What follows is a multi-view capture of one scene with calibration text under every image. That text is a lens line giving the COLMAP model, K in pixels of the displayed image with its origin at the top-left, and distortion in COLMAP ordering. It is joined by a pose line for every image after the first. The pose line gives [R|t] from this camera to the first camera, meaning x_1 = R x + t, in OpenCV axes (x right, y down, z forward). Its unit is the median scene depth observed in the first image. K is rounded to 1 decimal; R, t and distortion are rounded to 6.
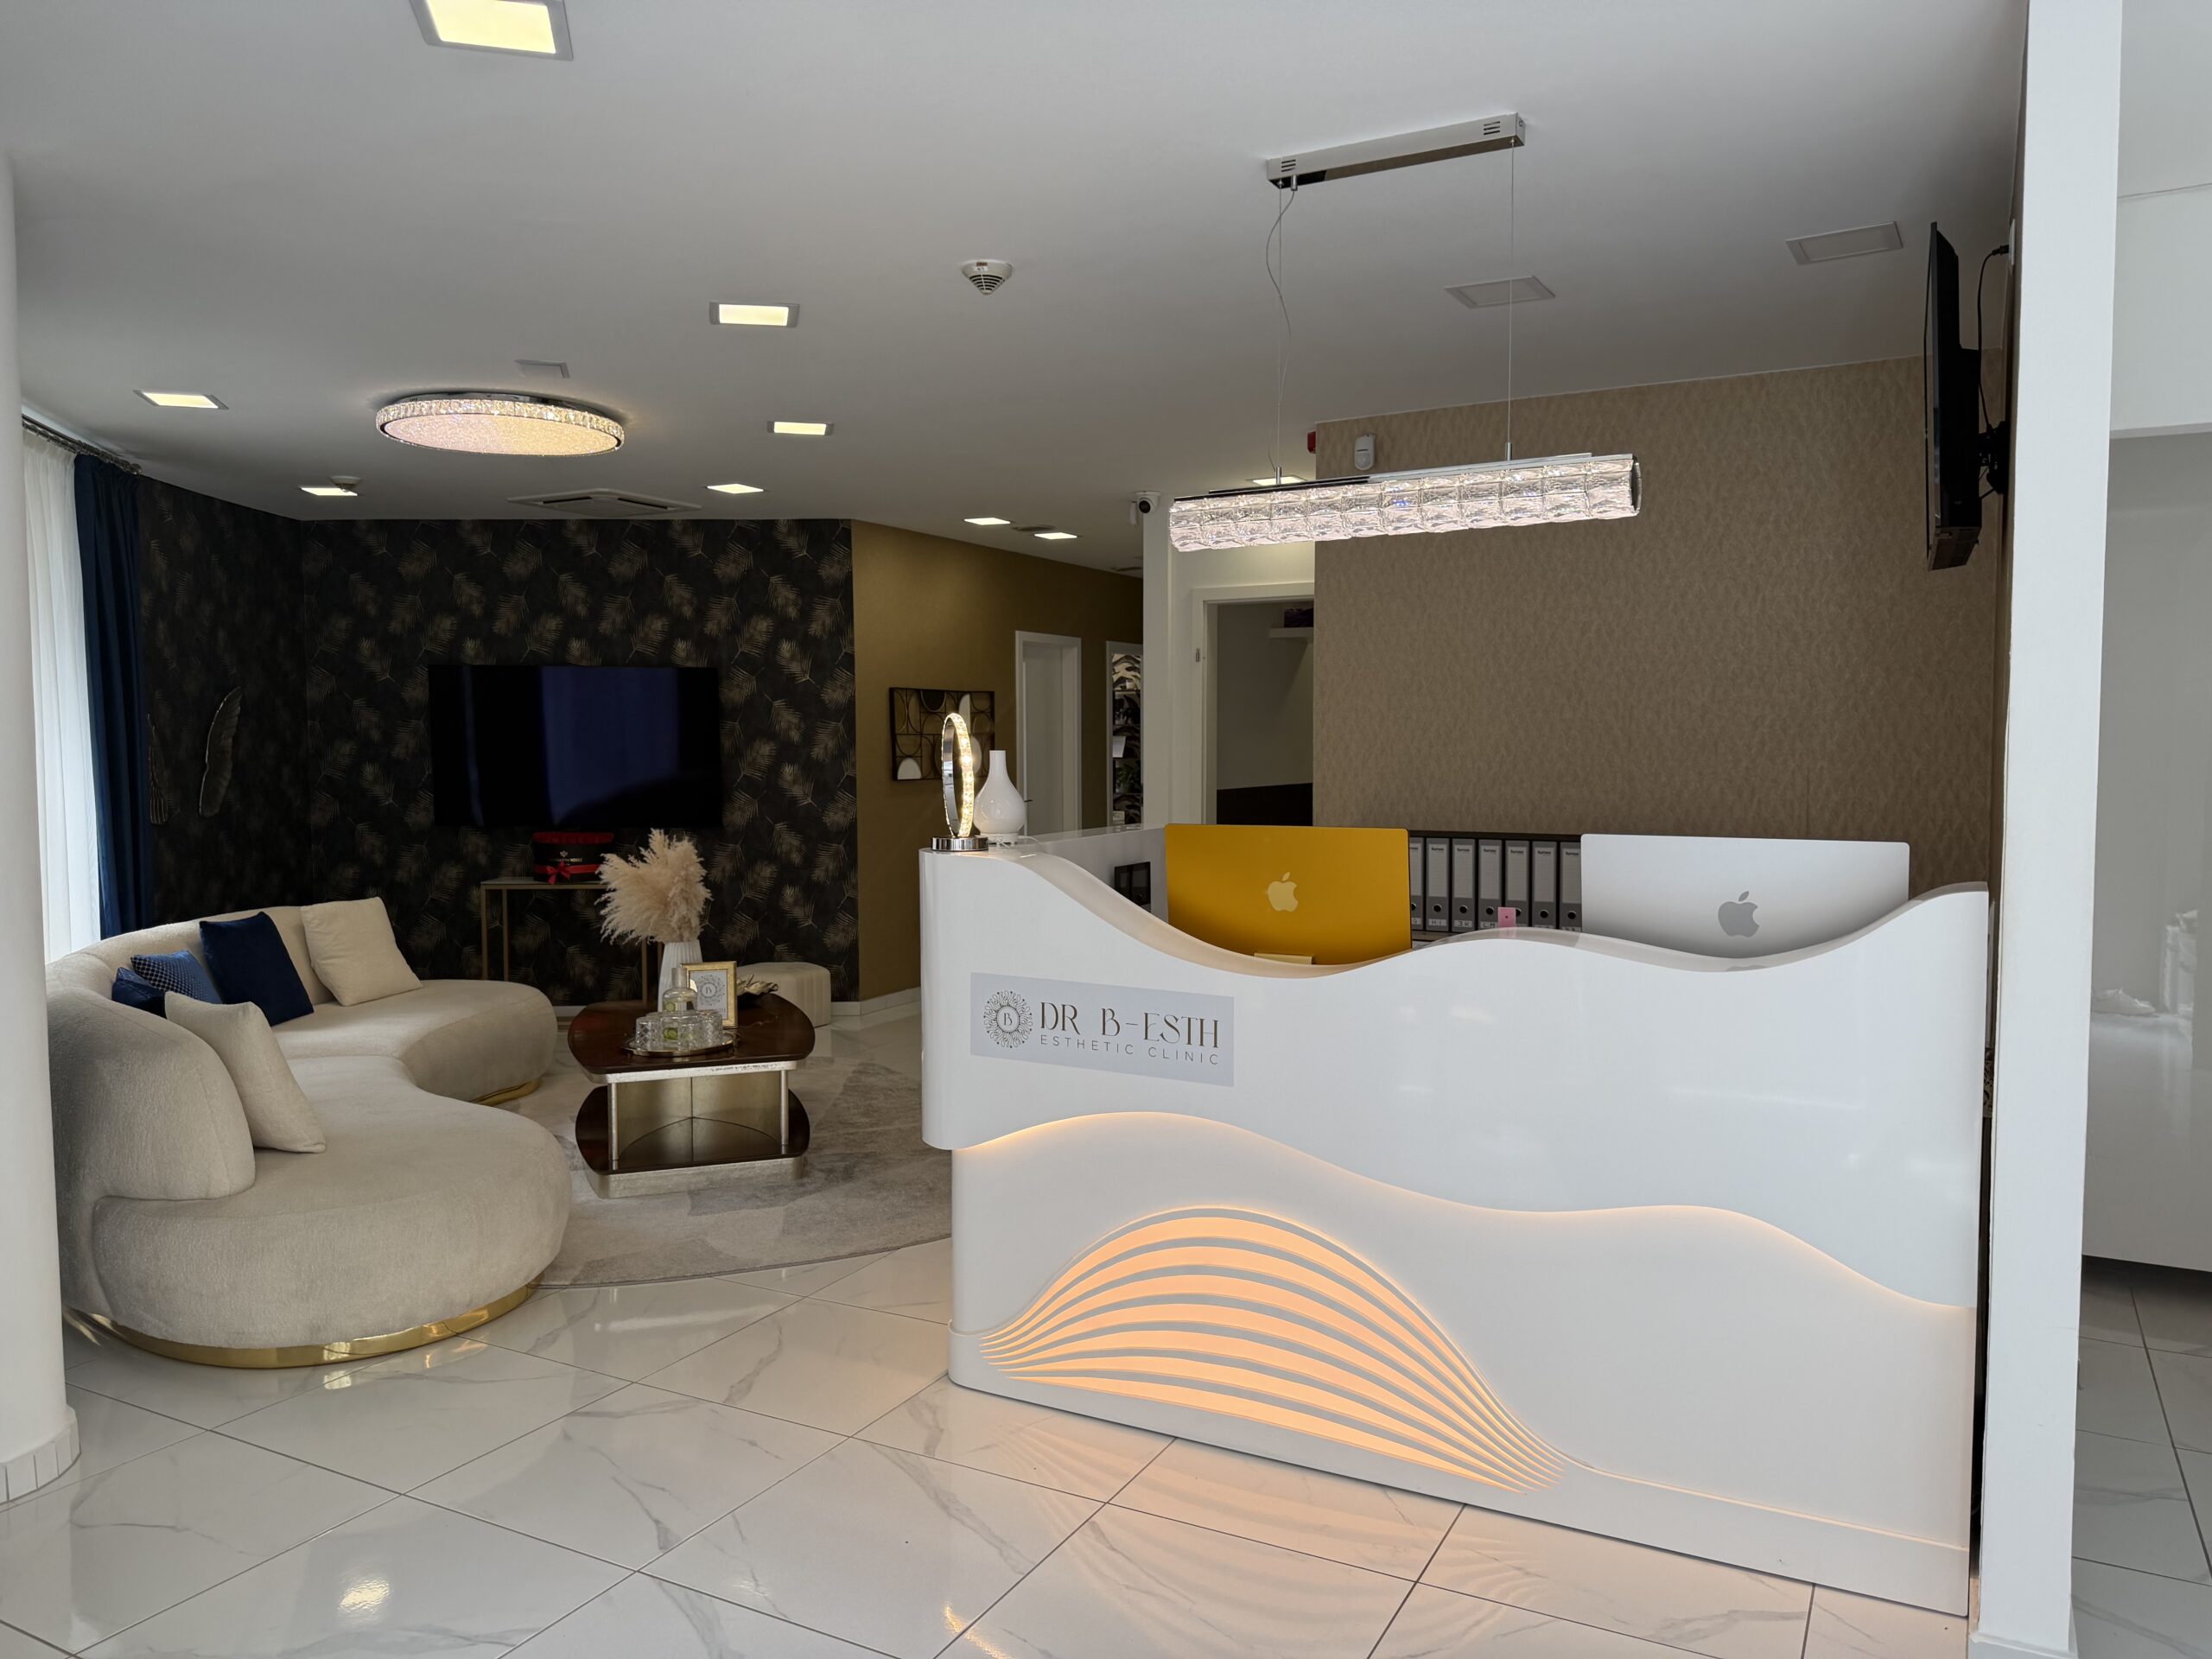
lens RADIAL K [[1571.7, 0, 1106.2], [0, 1571.7, 837.9], [0, 0, 1]] dist [0.159517, -0.286160]
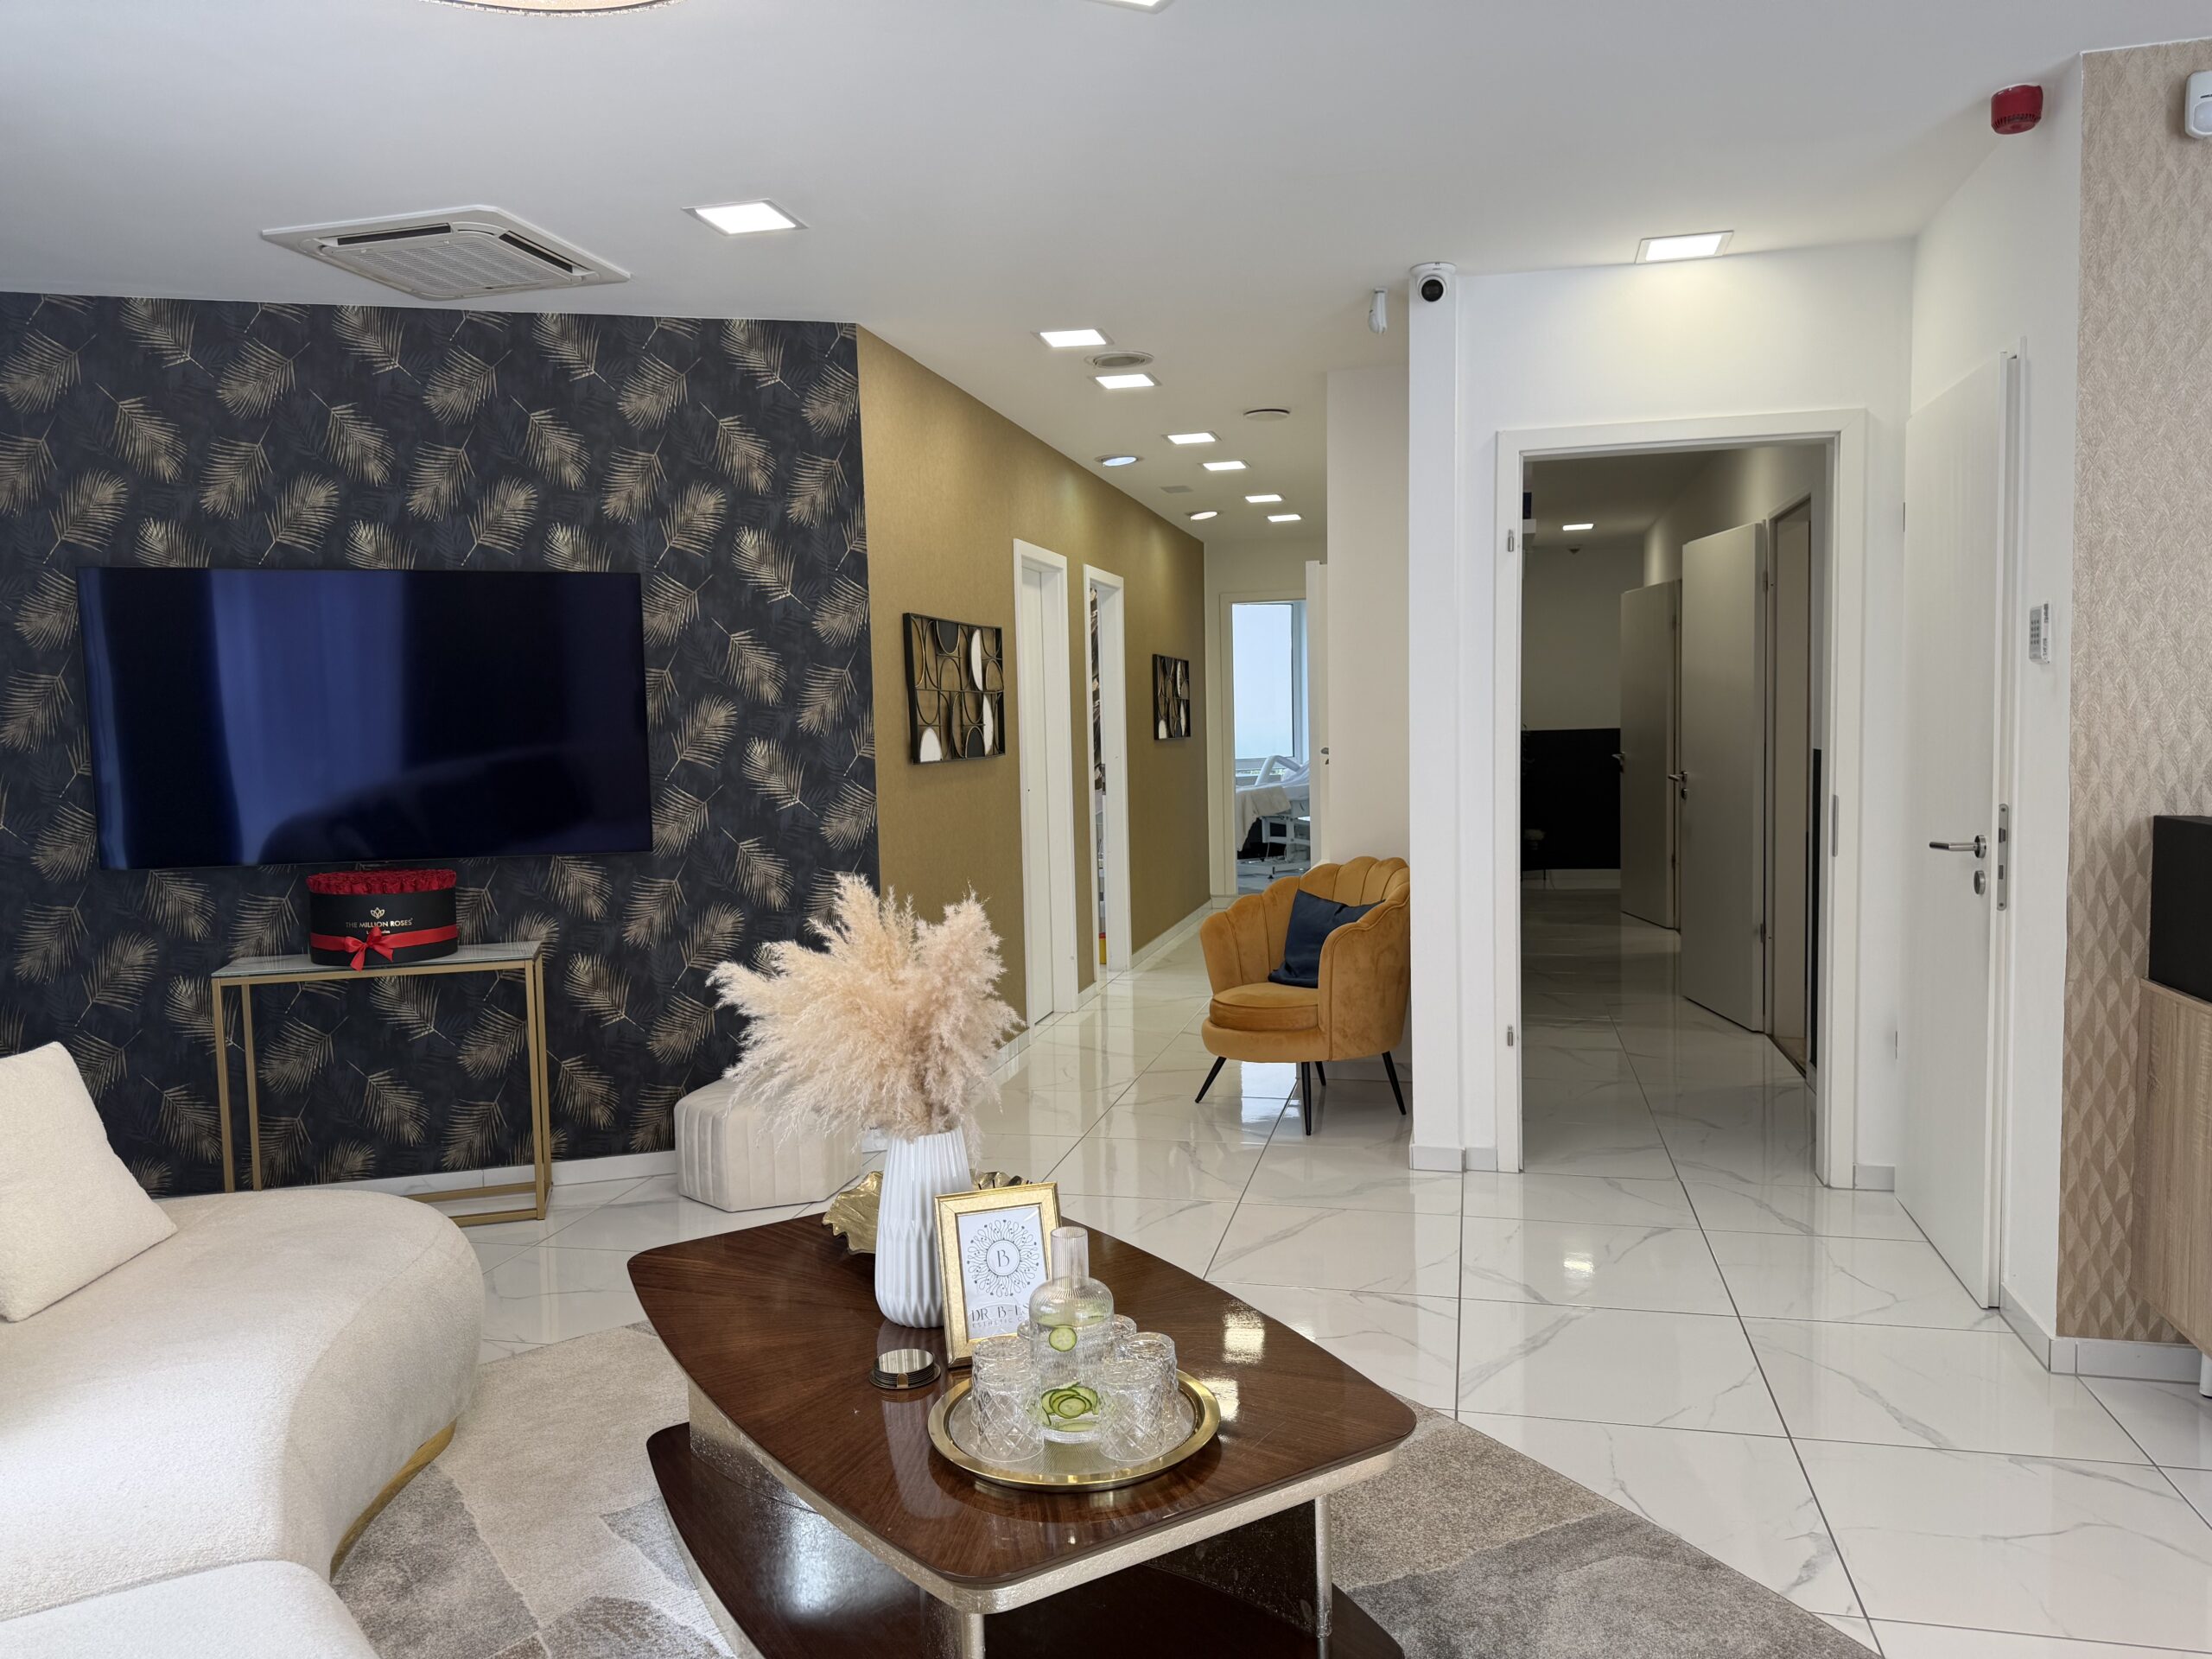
lens RADIAL K [[1567.7, 0, 1106.3], [0, 1567.7, 843.1], [0, 0, 1]] dist [0.156804, -0.297464]
pose [[0.966642, -0.039581, 0.253053, -0.243039], [0.036630, 0.999195, 0.016363, -0.013854], [-0.253497, -0.006547, 0.967314, 0.422494]]
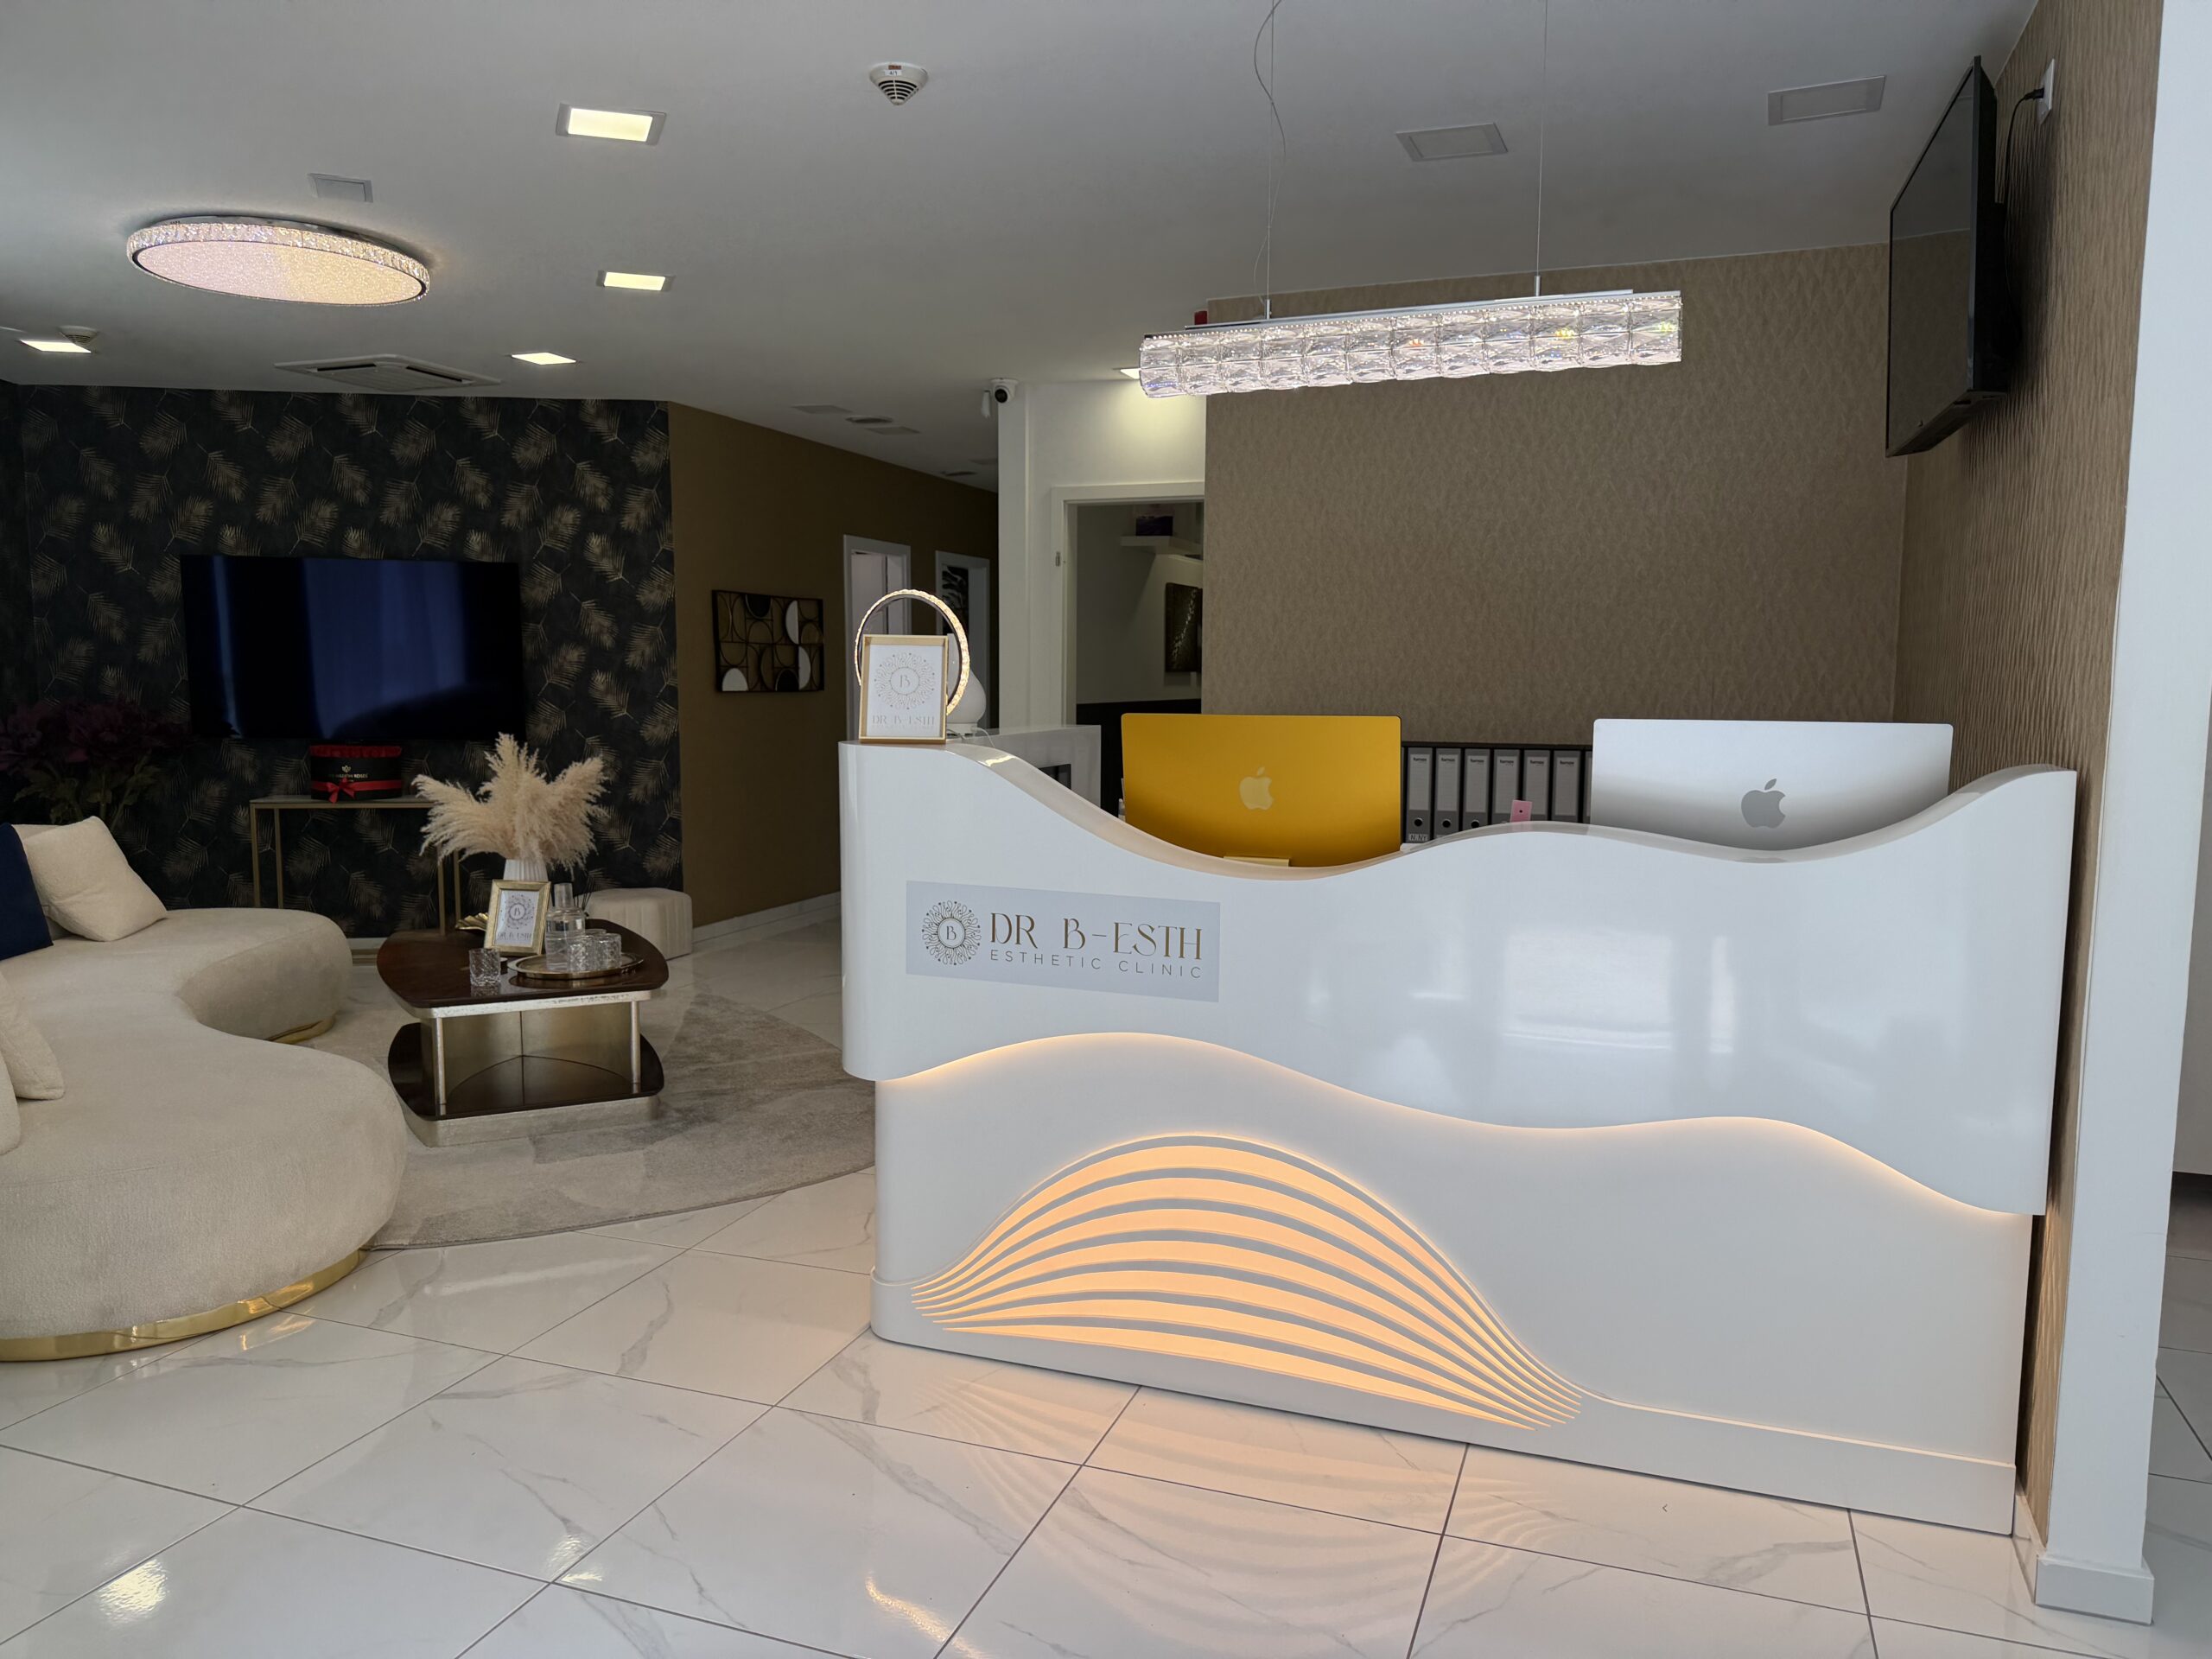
lens RADIAL K [[1567.7, 0, 1106.3], [0, 1567.7, 843.1], [0, 0, 1]] dist [0.156804, -0.297464]
pose [[0.990305, -0.005500, 0.138801, -0.042811], [-0.000831, 0.998963, 0.045511, 0.010740], [-0.138907, -0.045186, 0.989274, 0.052045]]
